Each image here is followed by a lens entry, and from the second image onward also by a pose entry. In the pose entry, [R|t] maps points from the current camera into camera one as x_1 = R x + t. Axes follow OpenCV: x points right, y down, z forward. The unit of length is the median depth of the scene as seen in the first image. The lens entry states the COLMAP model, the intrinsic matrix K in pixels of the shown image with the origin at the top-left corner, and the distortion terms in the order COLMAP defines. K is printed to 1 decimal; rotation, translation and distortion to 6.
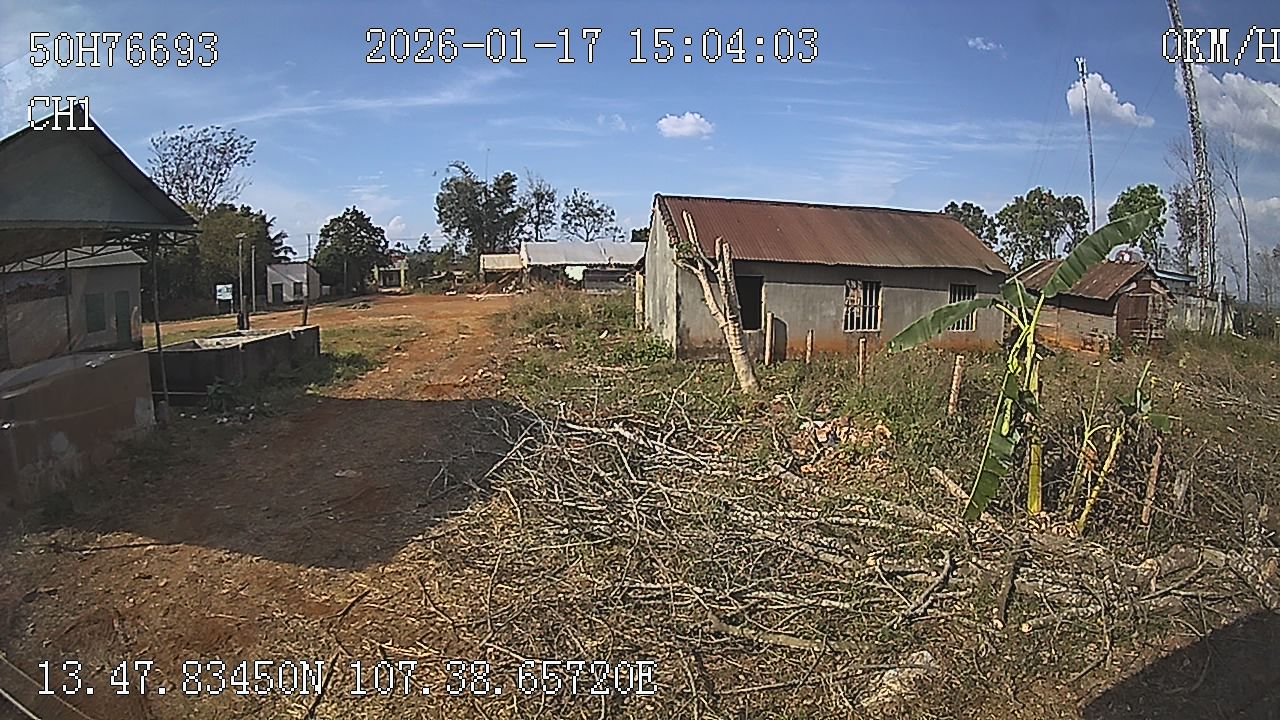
lens RADIAL K [[654.4, 0, 662.7], [0, 654.4, 358.5], [0, 0, 1]] dist [-0.328461, 0.099380]
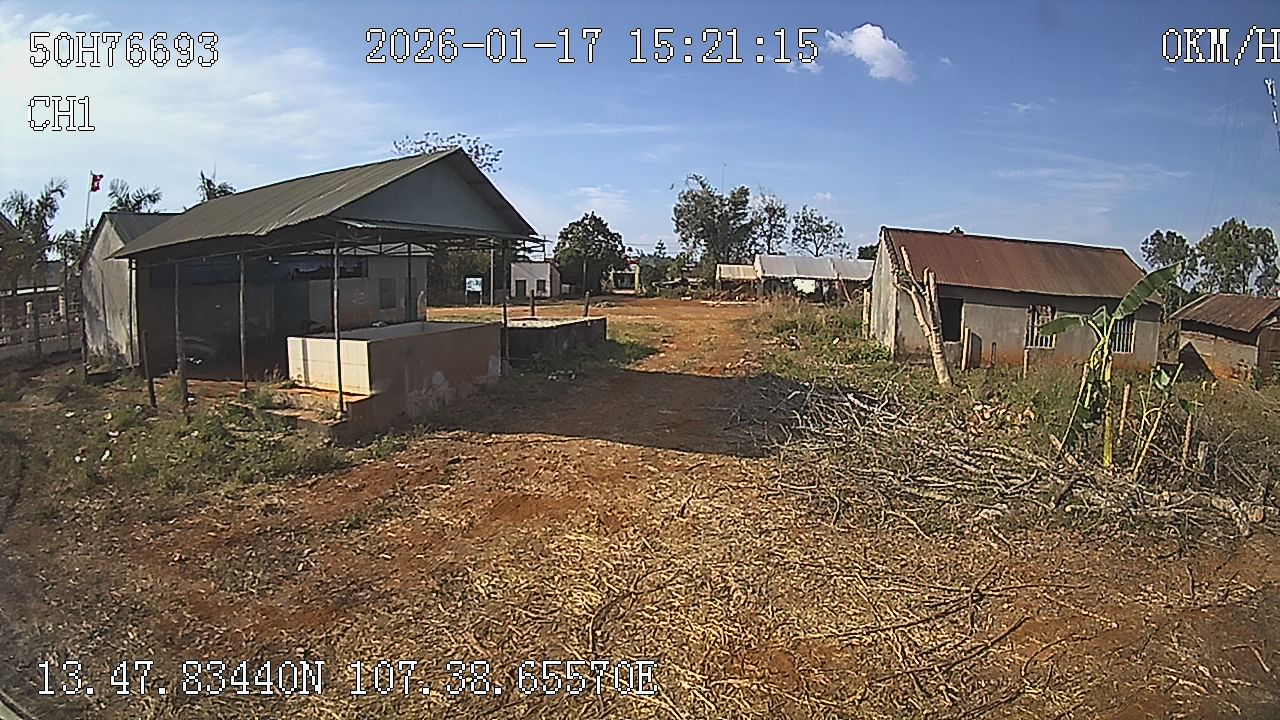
lens RADIAL K [[674.2, 0, 640.0], [0, 674.2, 360.0], [0, 0, 1]] dist [-0.320717, 0.093466]
pose [[0.933185, 0.060689, -0.354237, 0.001663], [-0.066597, 0.997770, -0.004499, 0.017270], [0.353173, 0.027789, 0.935145, -0.152225]]
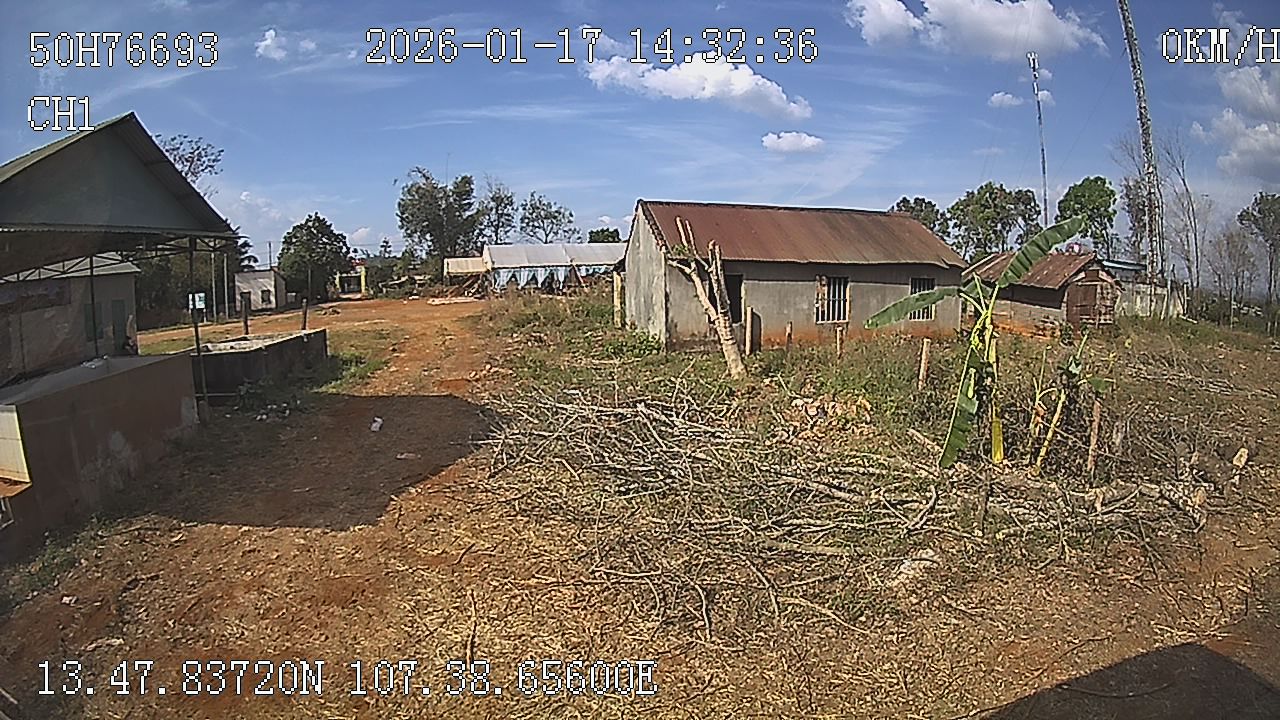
lens RADIAL K [[660.2, 0, 661.9], [0, 660.2, 359.0], [0, 0, 1]] dist [-0.333196, 0.105979]
pose [[0.996791, -0.026419, 0.075567, -0.032386], [0.026387, 0.999651, 0.001430, 0.005455], [-0.075578, 0.000568, 0.997140, -0.046511]]
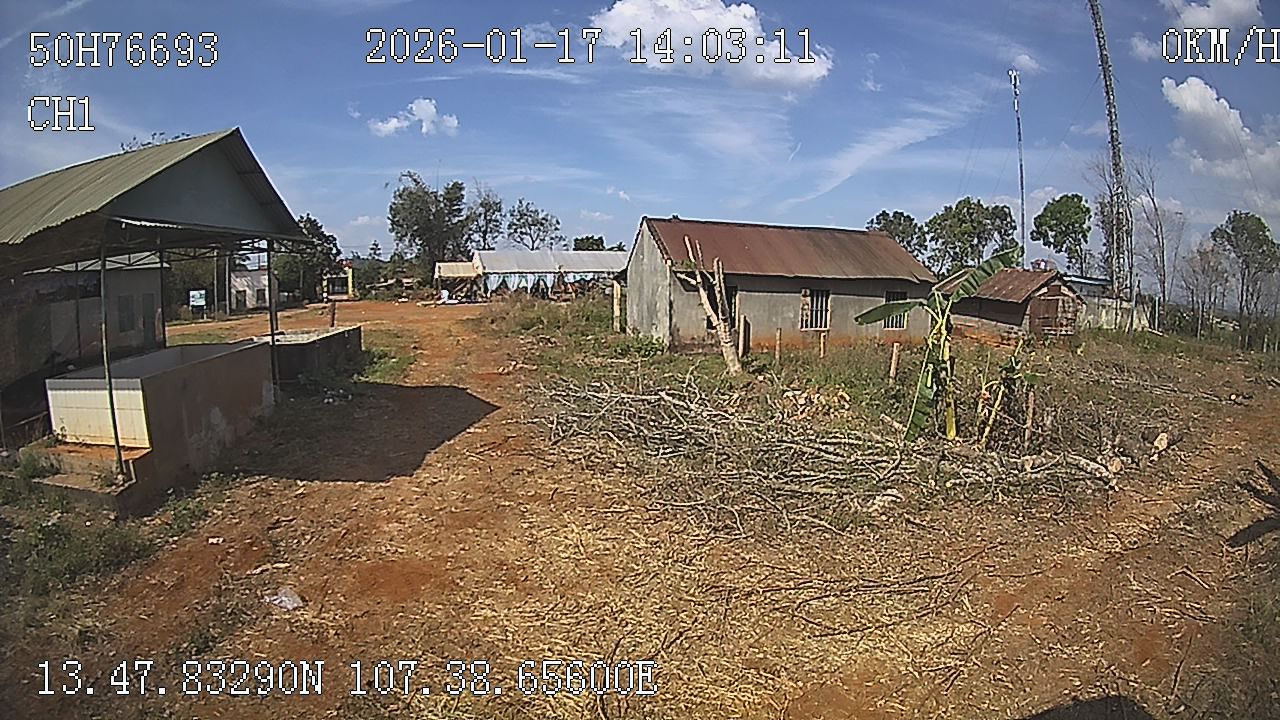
lens RADIAL K [[669.6, 0, 660.2], [0, 669.6, 360.2], [0, 0, 1]] dist [-0.327598, 0.095226]
pose [[0.993444, -0.009390, 0.113937, -0.065586], [0.010442, 0.999908, -0.008641, 0.012118], [-0.113845, 0.009774, 0.993450, -0.121248]]
